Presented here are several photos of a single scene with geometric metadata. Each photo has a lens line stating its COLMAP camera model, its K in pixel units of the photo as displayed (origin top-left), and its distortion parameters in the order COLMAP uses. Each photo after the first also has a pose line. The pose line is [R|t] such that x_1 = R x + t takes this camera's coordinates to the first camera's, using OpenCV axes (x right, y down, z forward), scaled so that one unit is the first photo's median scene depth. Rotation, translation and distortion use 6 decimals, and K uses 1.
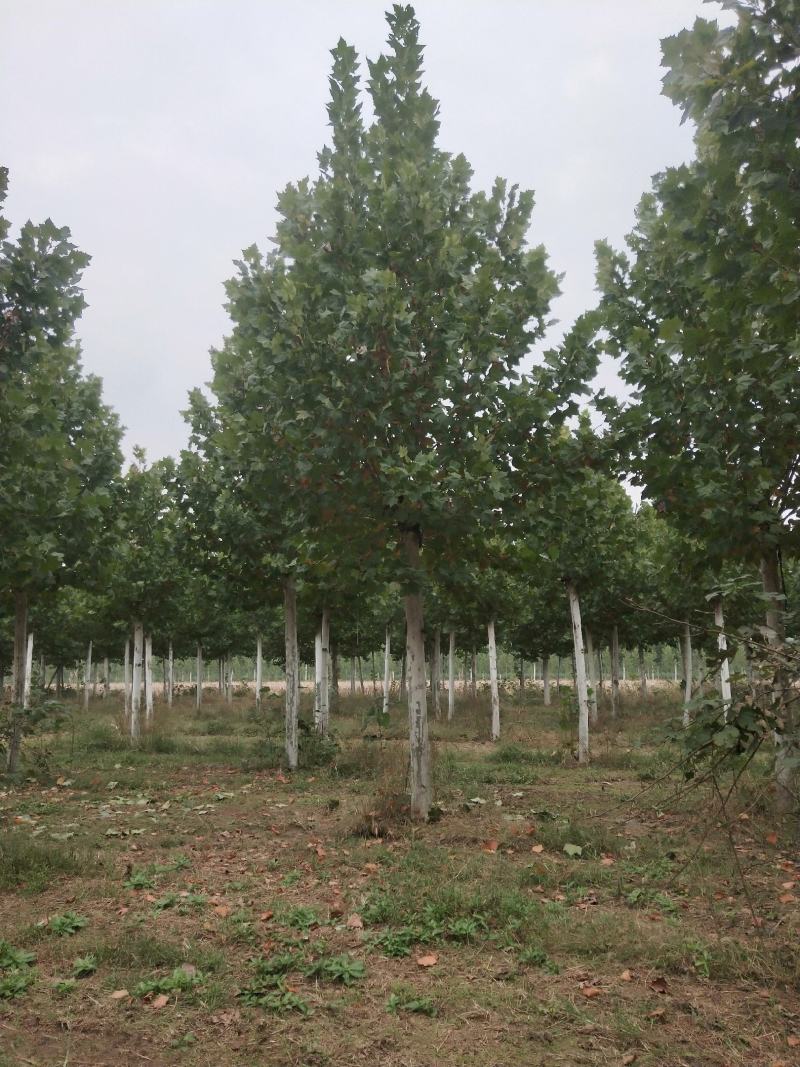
lens RADIAL K [[847.8, 0, 396.8], [0, 847.8, 530.0], [0, 0, 1]] dist [0.055138, 0.000565]
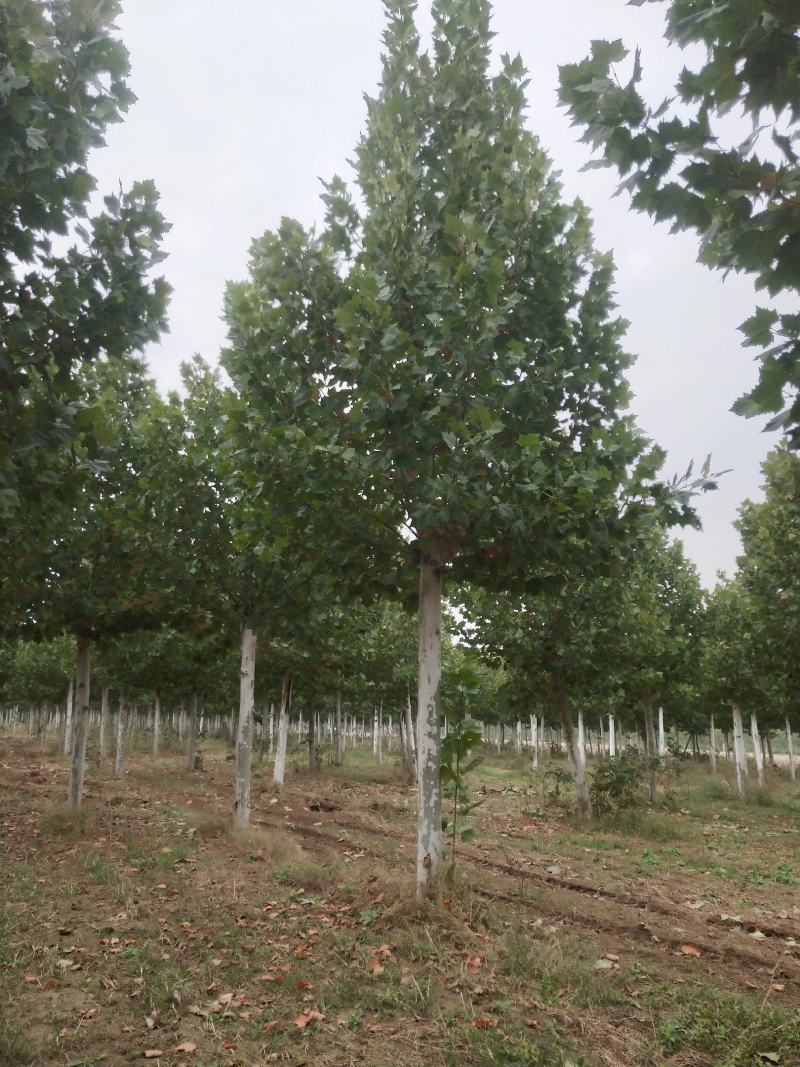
lens RADIAL K [[847.8, 0, 396.0], [0, 847.8, 534.3], [0, 0, 1]] dist [0.055138, 0.000565]
pose [[0.761077, -0.115052, -0.638377, 0.230541], [0.069848, 0.992958, -0.095683, -0.080957], [0.644890, 0.028233, 0.763754, -0.471004]]
